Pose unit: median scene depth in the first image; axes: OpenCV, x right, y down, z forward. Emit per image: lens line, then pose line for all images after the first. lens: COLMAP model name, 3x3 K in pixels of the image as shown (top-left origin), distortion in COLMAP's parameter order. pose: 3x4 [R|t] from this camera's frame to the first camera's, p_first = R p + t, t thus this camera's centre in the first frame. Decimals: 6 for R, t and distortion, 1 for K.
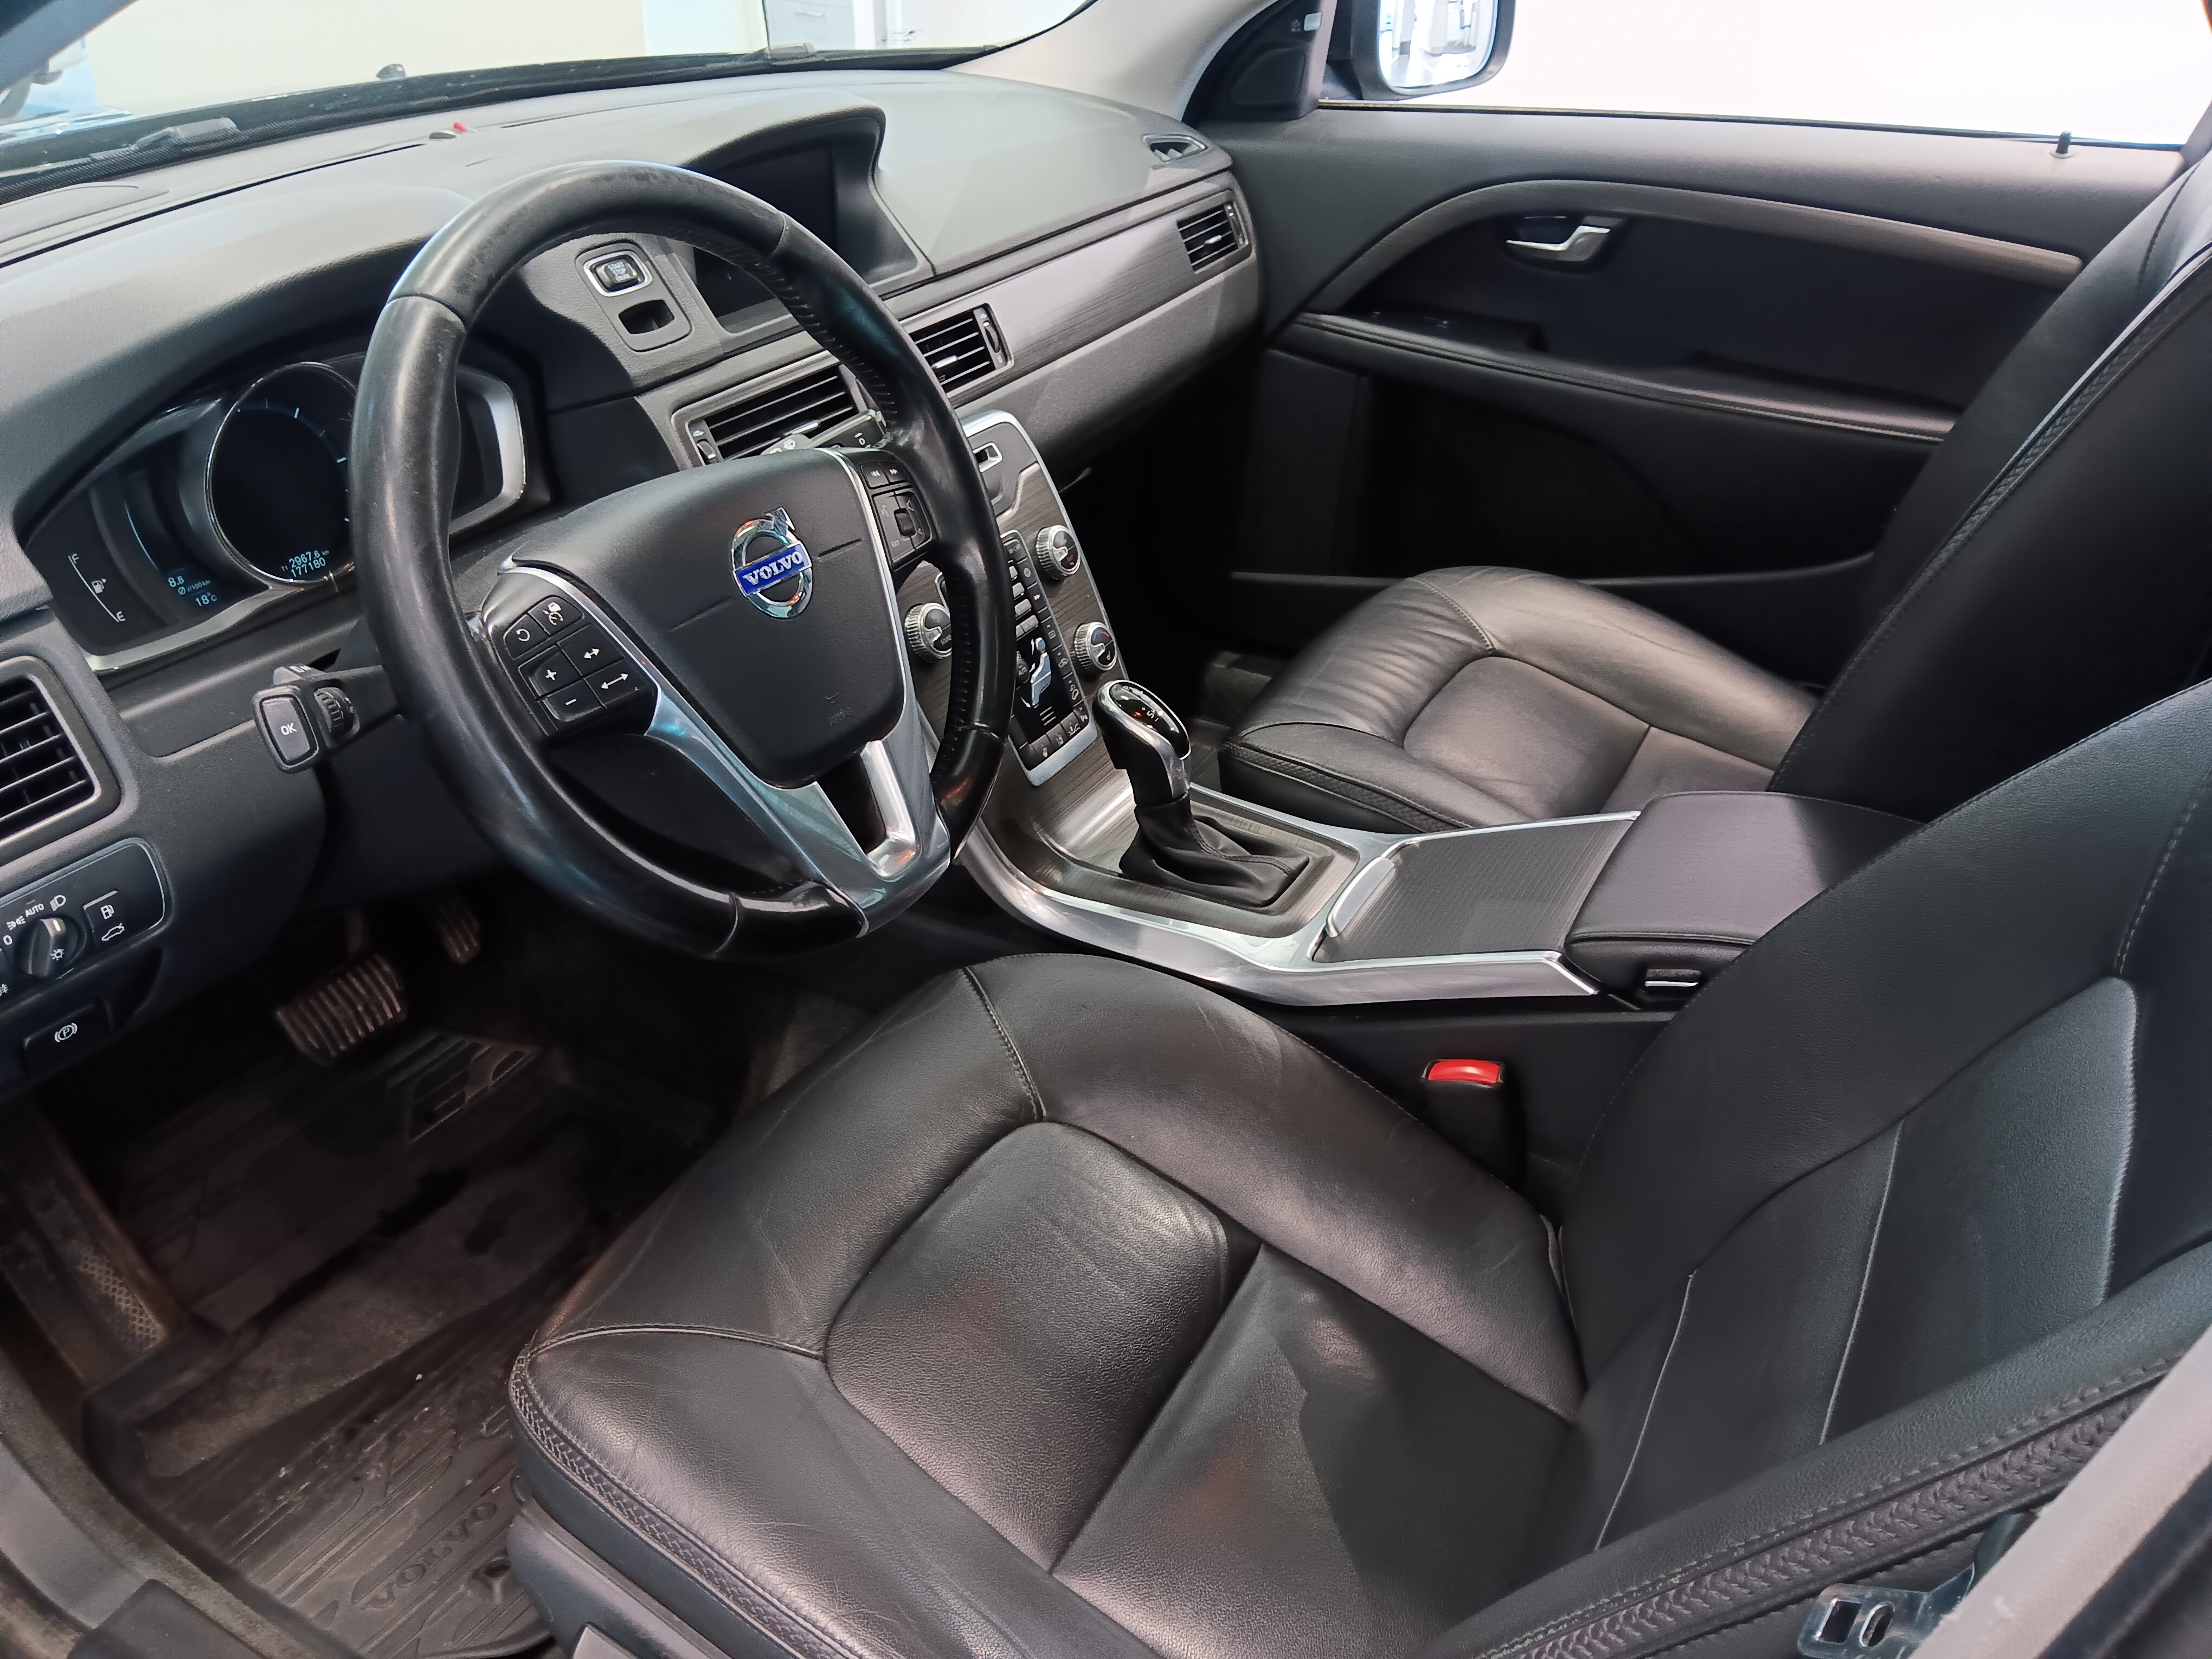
lens RADIAL K [[1767.1, 0, 1104.0], [0, 1767.1, 867.3], [0, 0, 1]] dist [0.080142, -0.174765]
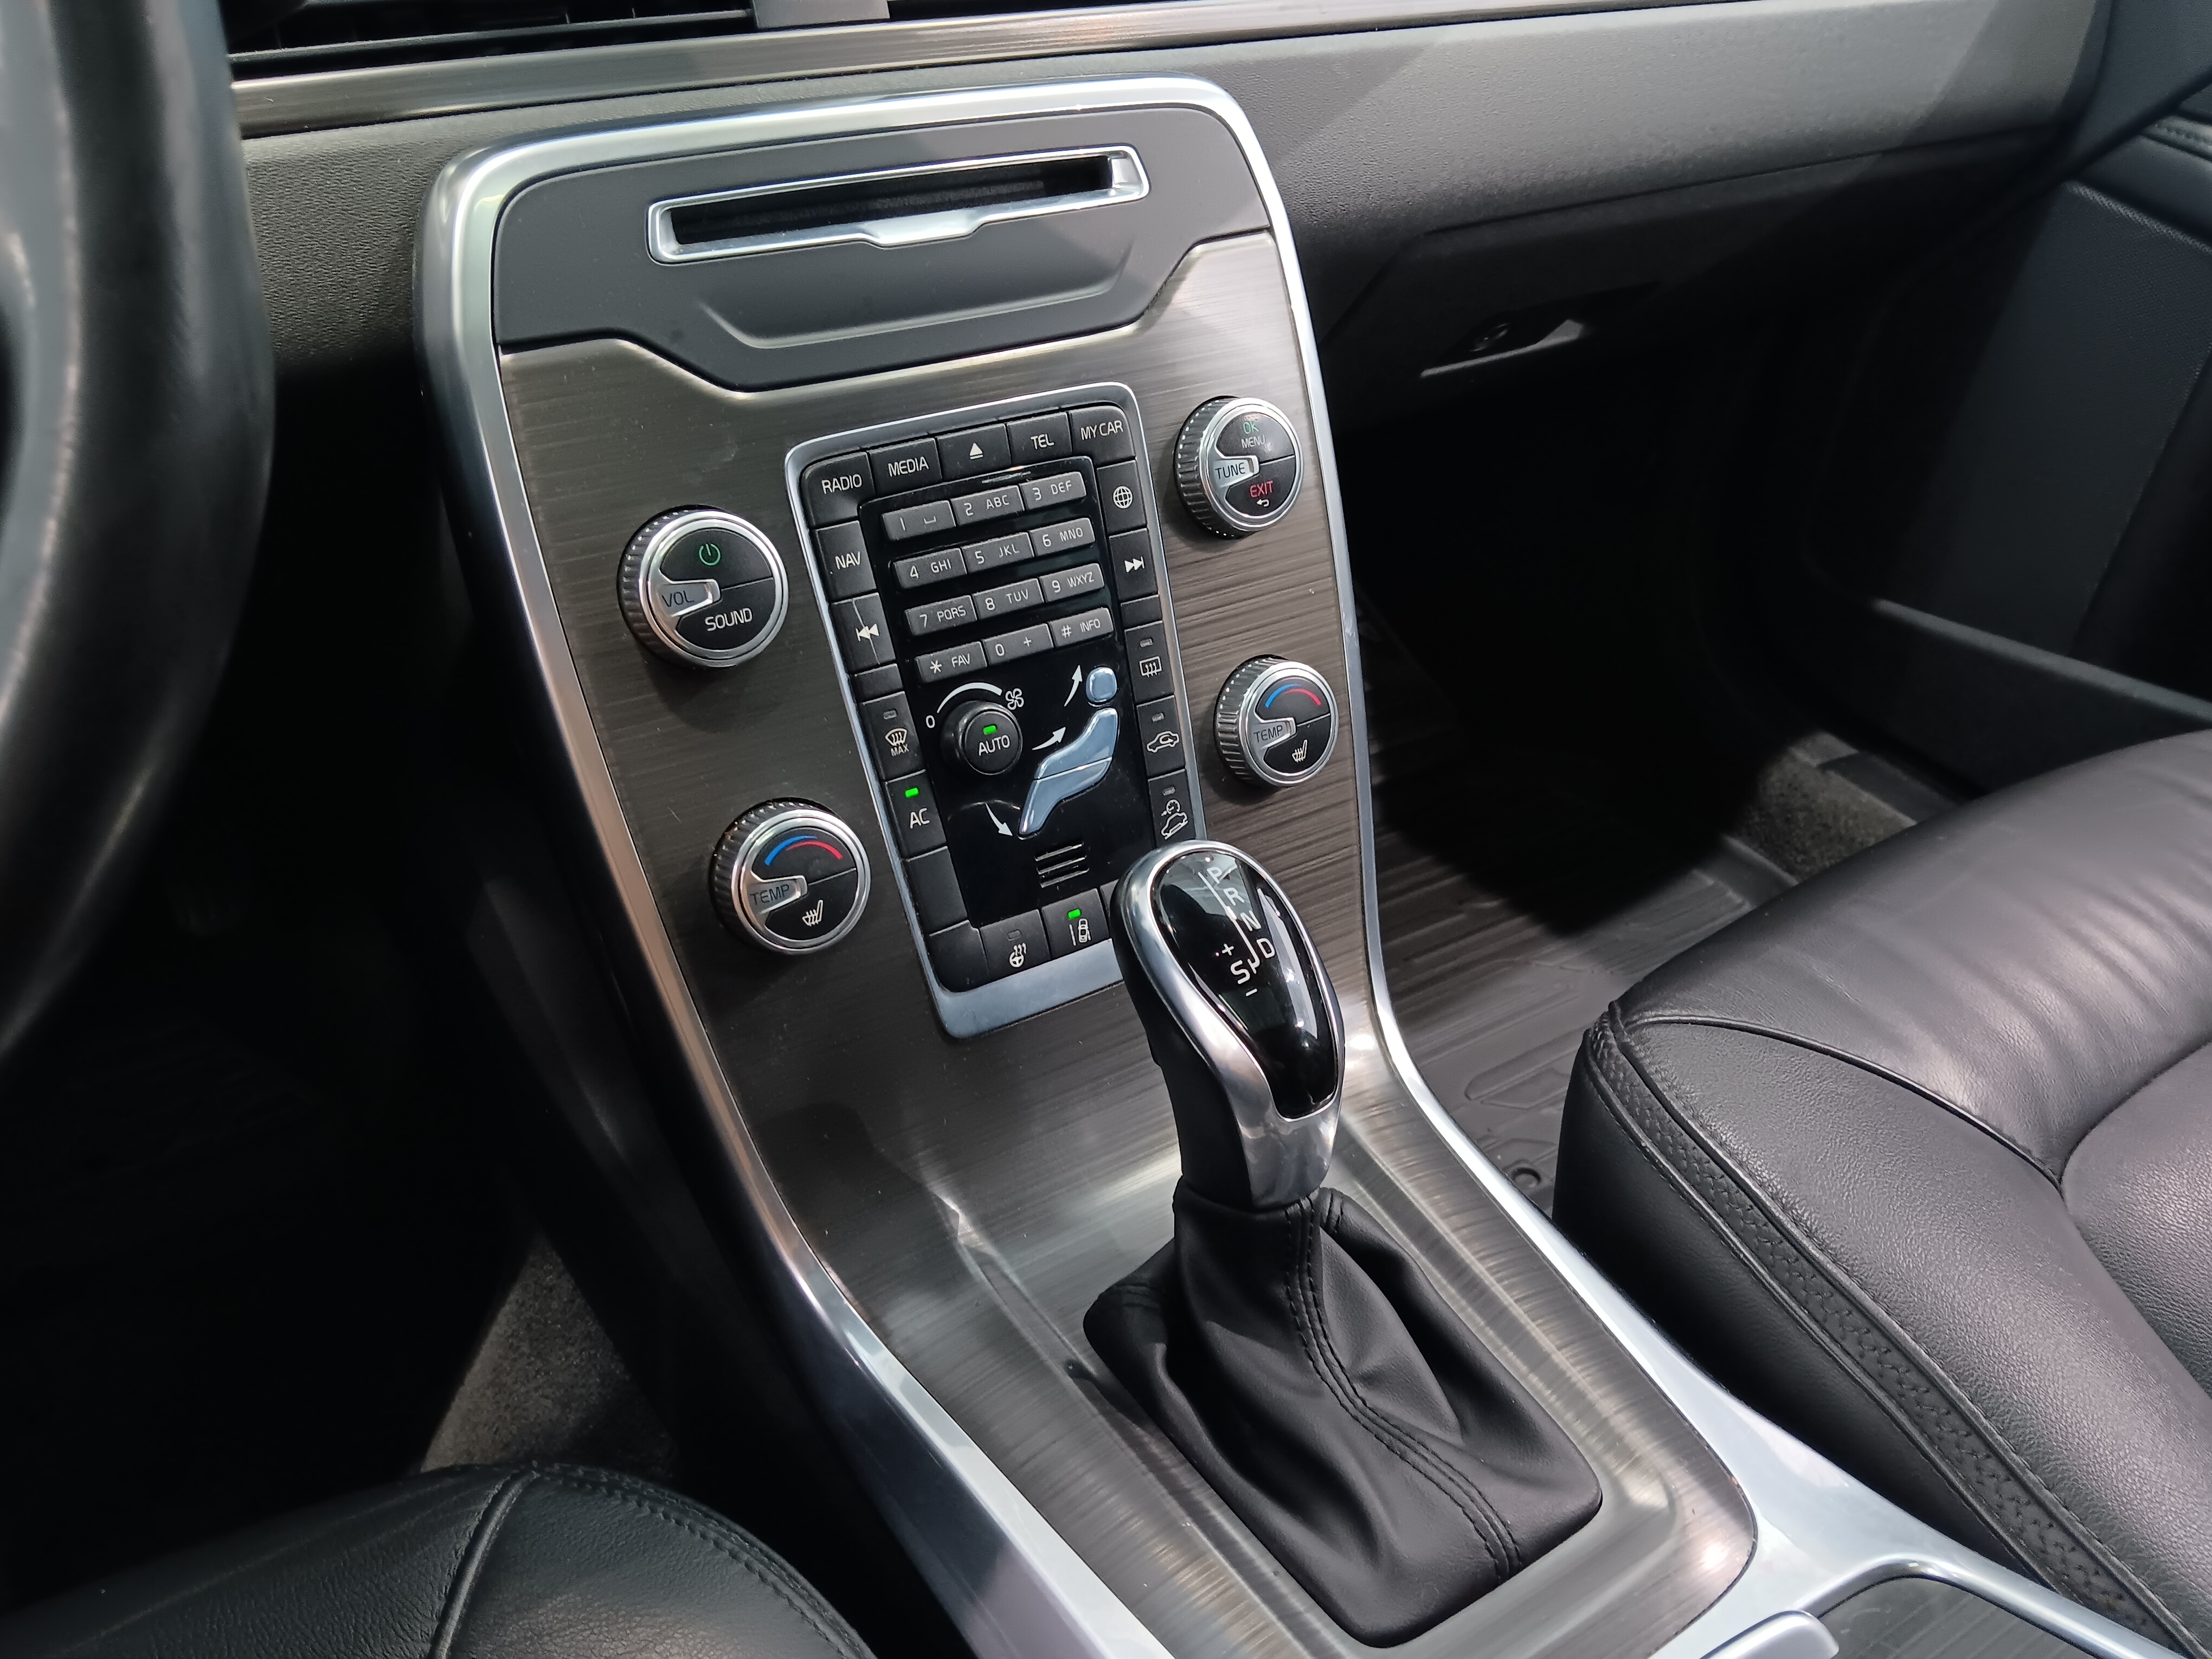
lens RADIAL K [[1767.1, 0, 1104.0], [0, 1767.1, 867.3], [0, 0, 1]] dist [0.080142, -0.174765]
pose [[0.889016, 0.301671, -0.344449, 0.112051], [-0.277958, 0.953372, 0.117564, -0.134151], [0.363853, -0.008774, 0.931415, 0.637818]]
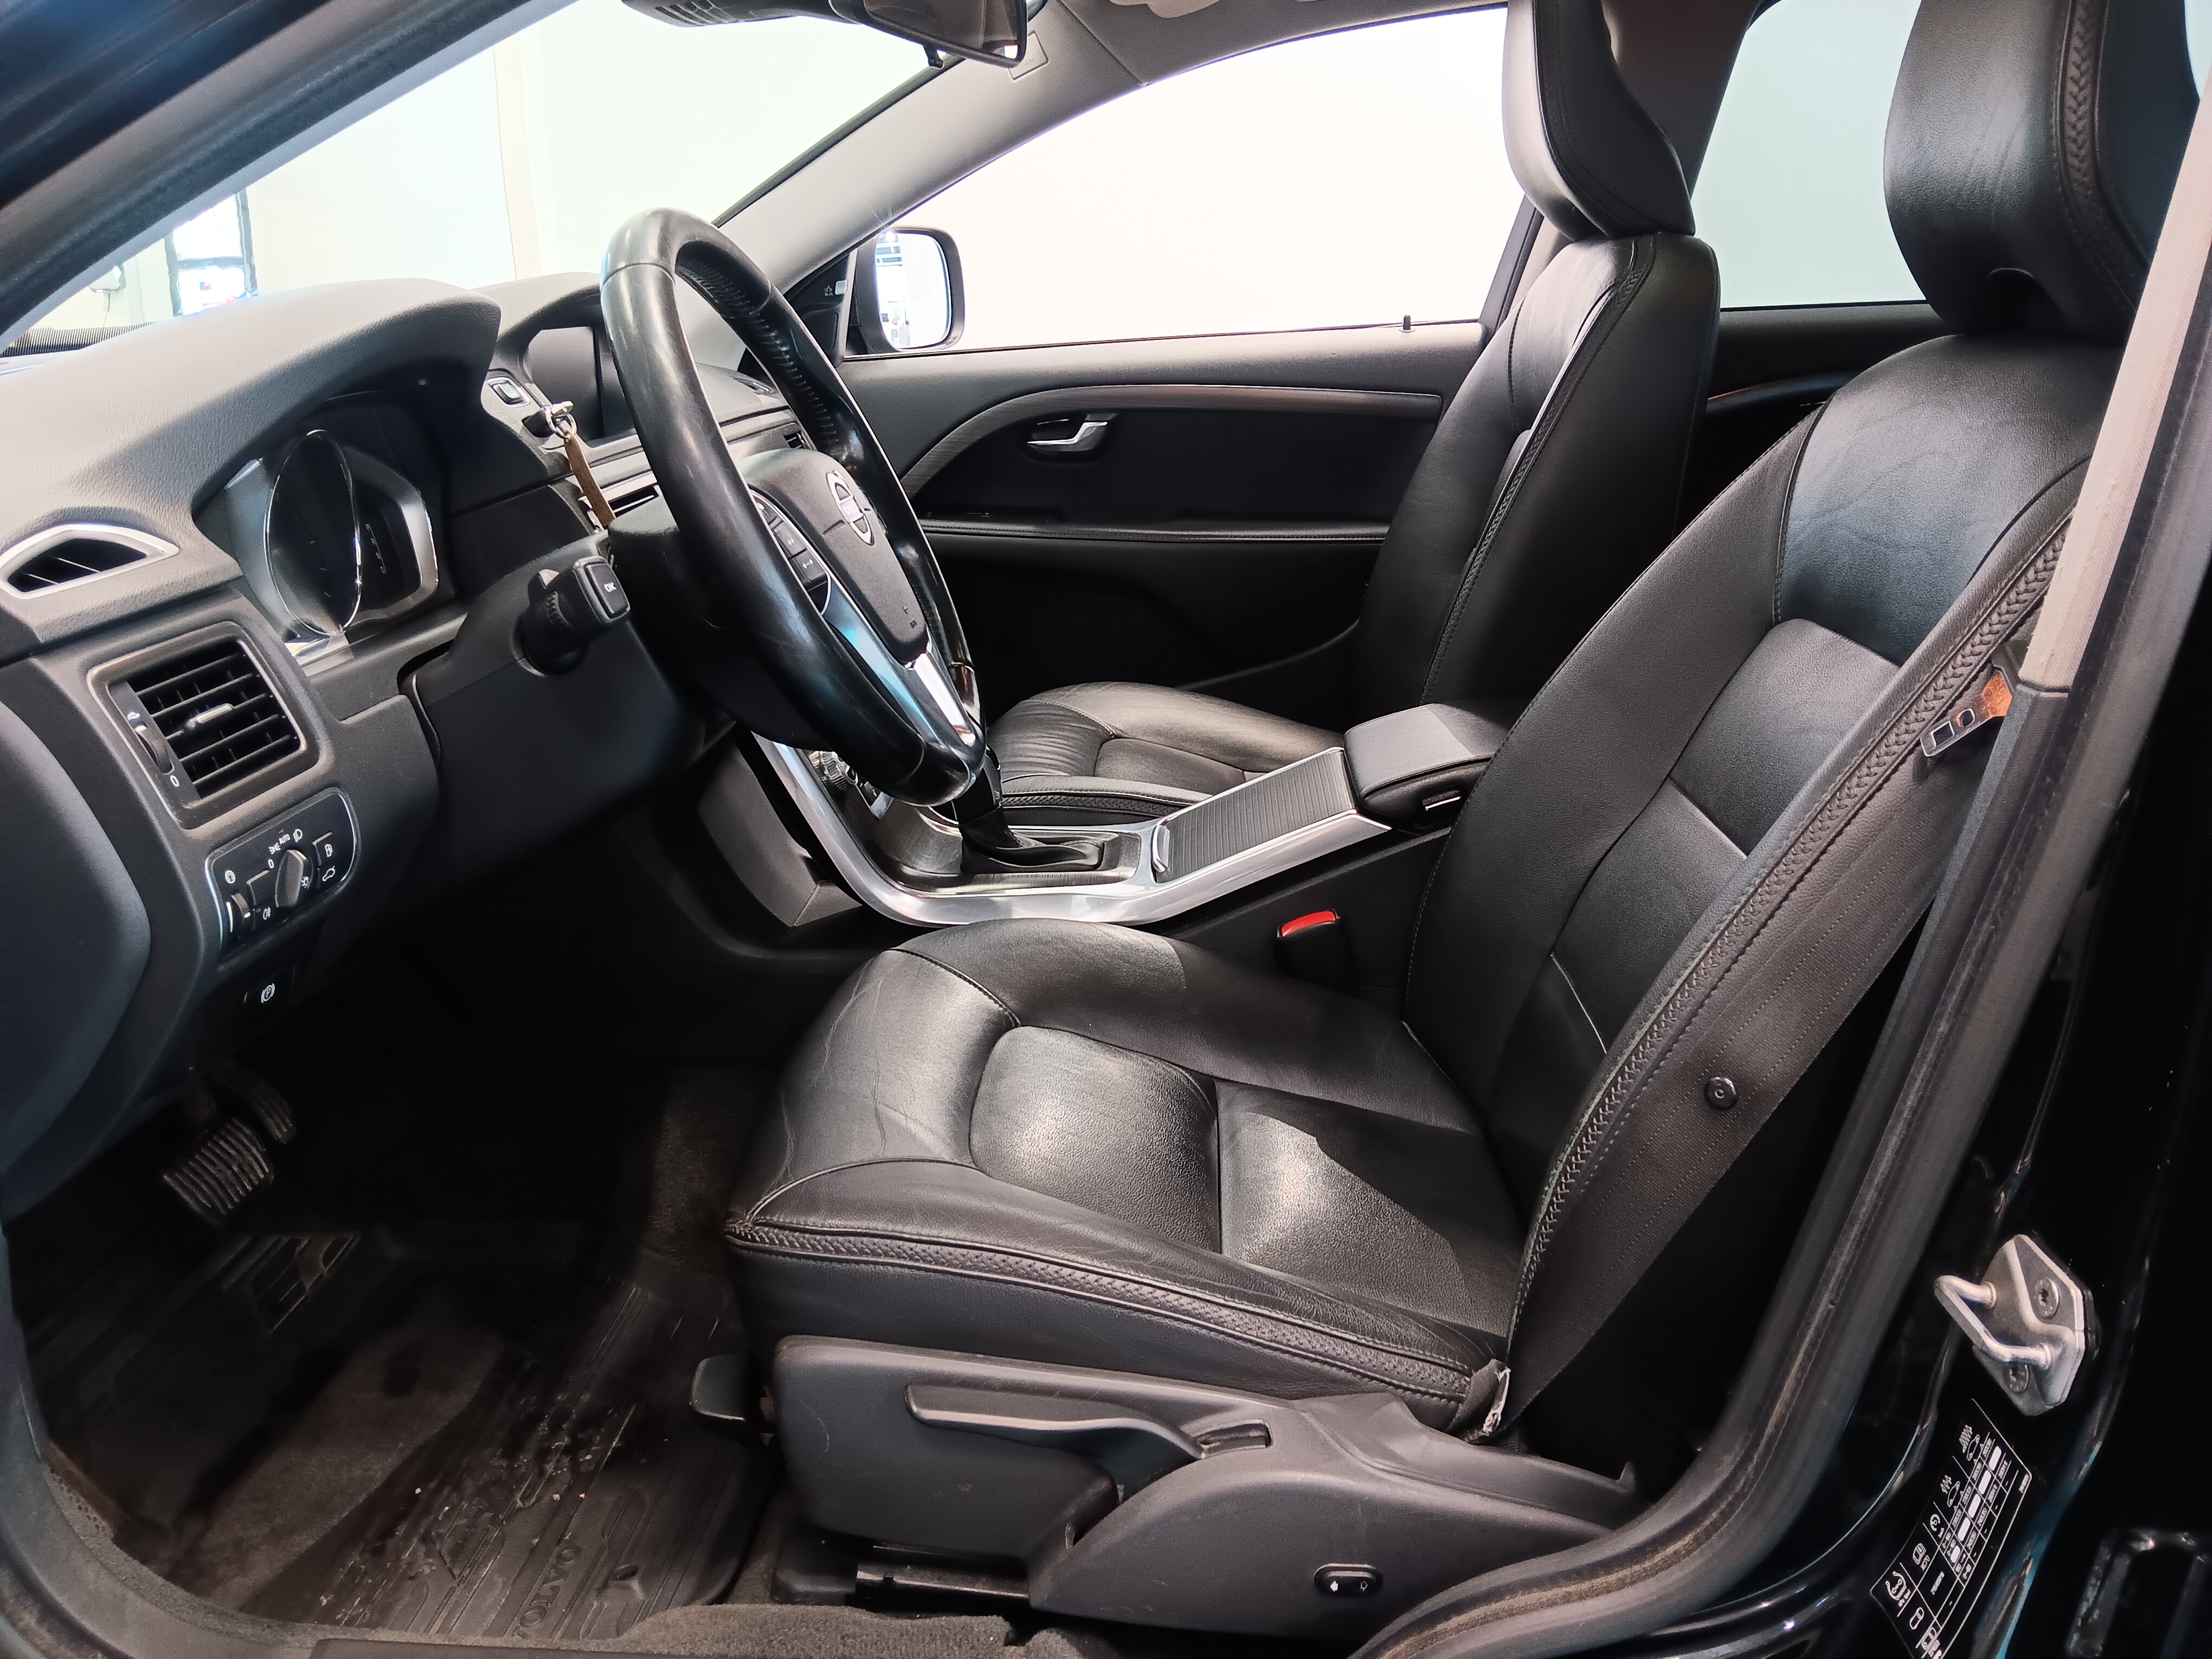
lens RADIAL K [[1756.3, 0, 1186.2], [0, 1756.3, 831.6], [0, 0, 1]] dist [0.041425, -0.059695]
pose [[0.885265, -0.165701, 0.434567, -0.371517], [0.262896, 0.949065, -0.173671, 0.221857], [-0.383655, 0.267991, 0.883736, -0.097735]]
